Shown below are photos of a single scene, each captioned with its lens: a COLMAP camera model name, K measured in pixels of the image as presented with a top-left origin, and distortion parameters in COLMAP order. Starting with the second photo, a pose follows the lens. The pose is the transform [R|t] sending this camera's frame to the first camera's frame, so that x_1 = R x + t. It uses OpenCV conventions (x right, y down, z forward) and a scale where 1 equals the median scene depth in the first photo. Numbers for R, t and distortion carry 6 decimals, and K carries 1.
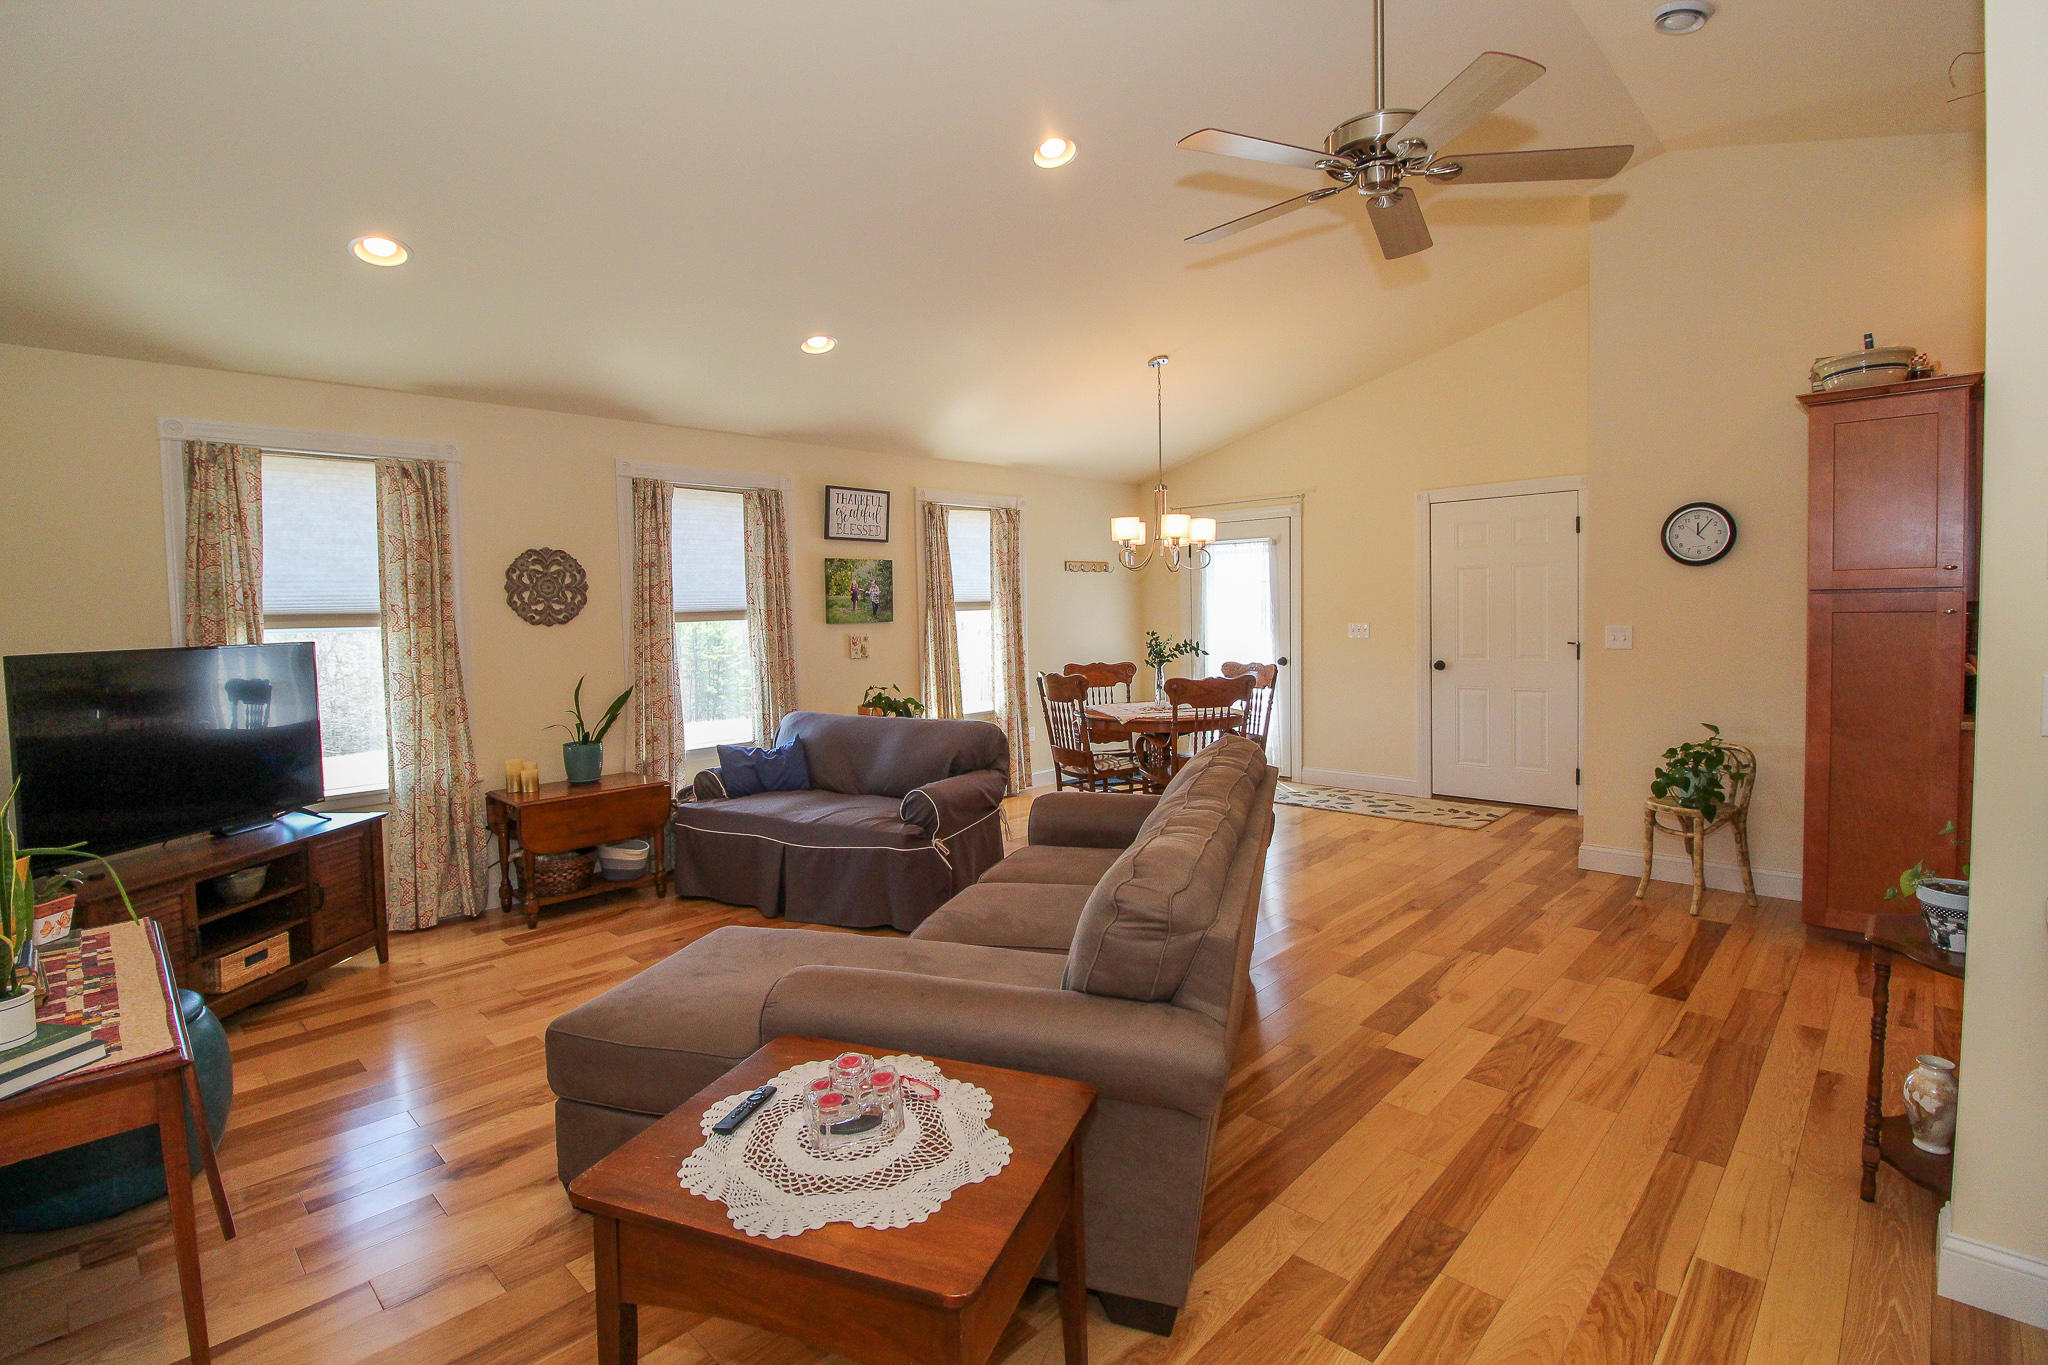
lens RADIAL K [[953.0, 0, 1021.0], [0, 953.0, 672.0], [0, 0, 1]] dist [-0.013111, -0.000242]
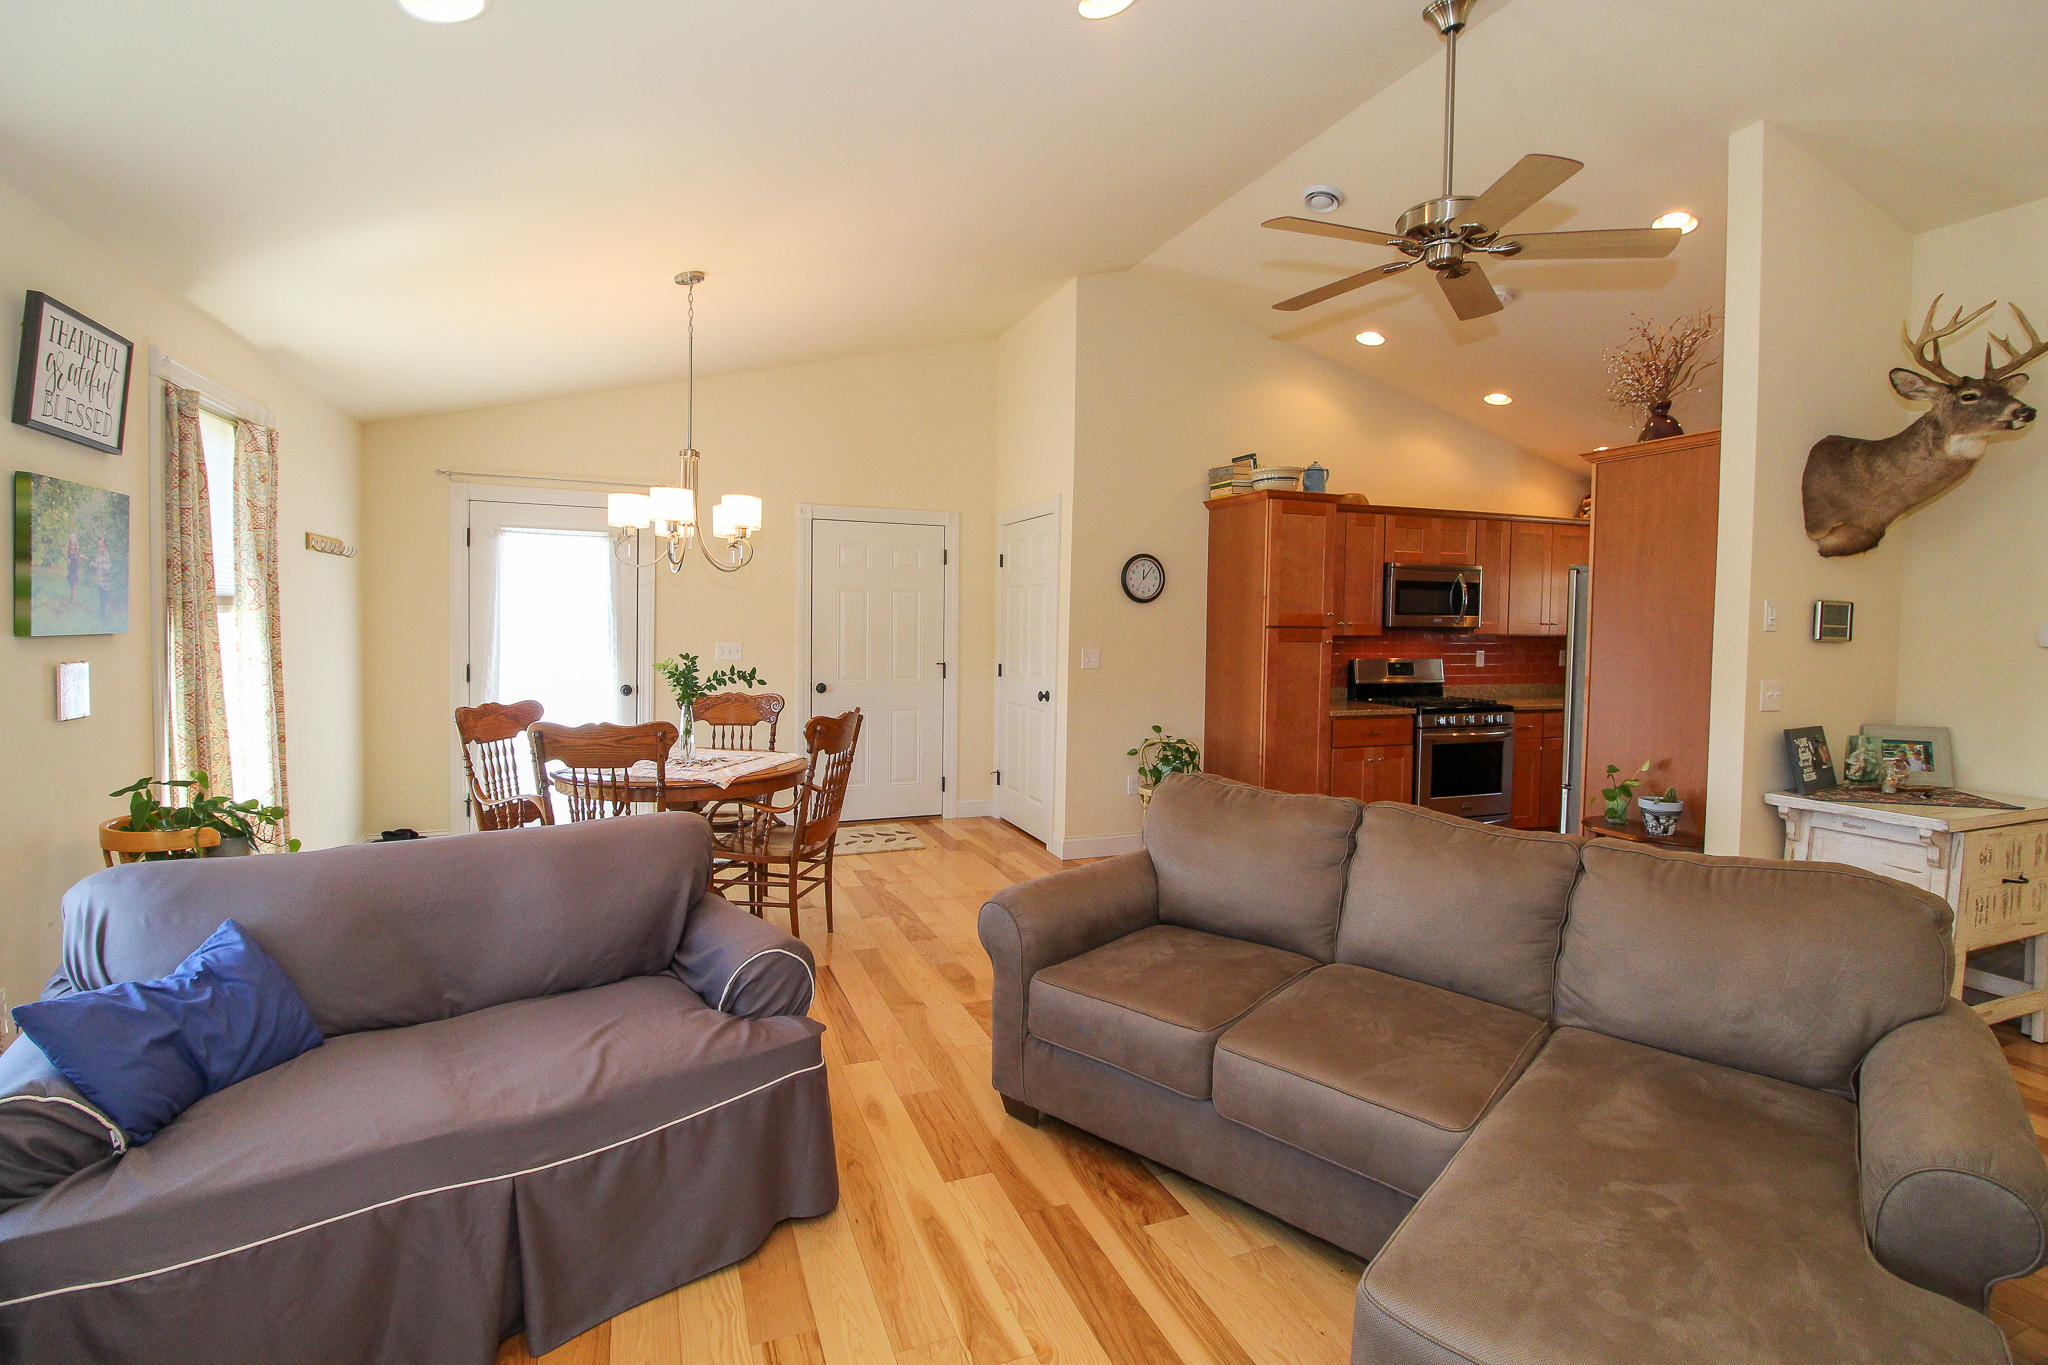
lens RADIAL K [[953.0, 0, 1030.9], [0, 953.0, 666.5], [0, 0, 1]] dist [-0.013111, -0.000242]
pose [[0.402171, -0.014532, 0.915449, -0.403168], [0.034796, 0.999394, 0.000579, -0.024754], [-0.914903, 0.031621, 0.402433, 0.473700]]
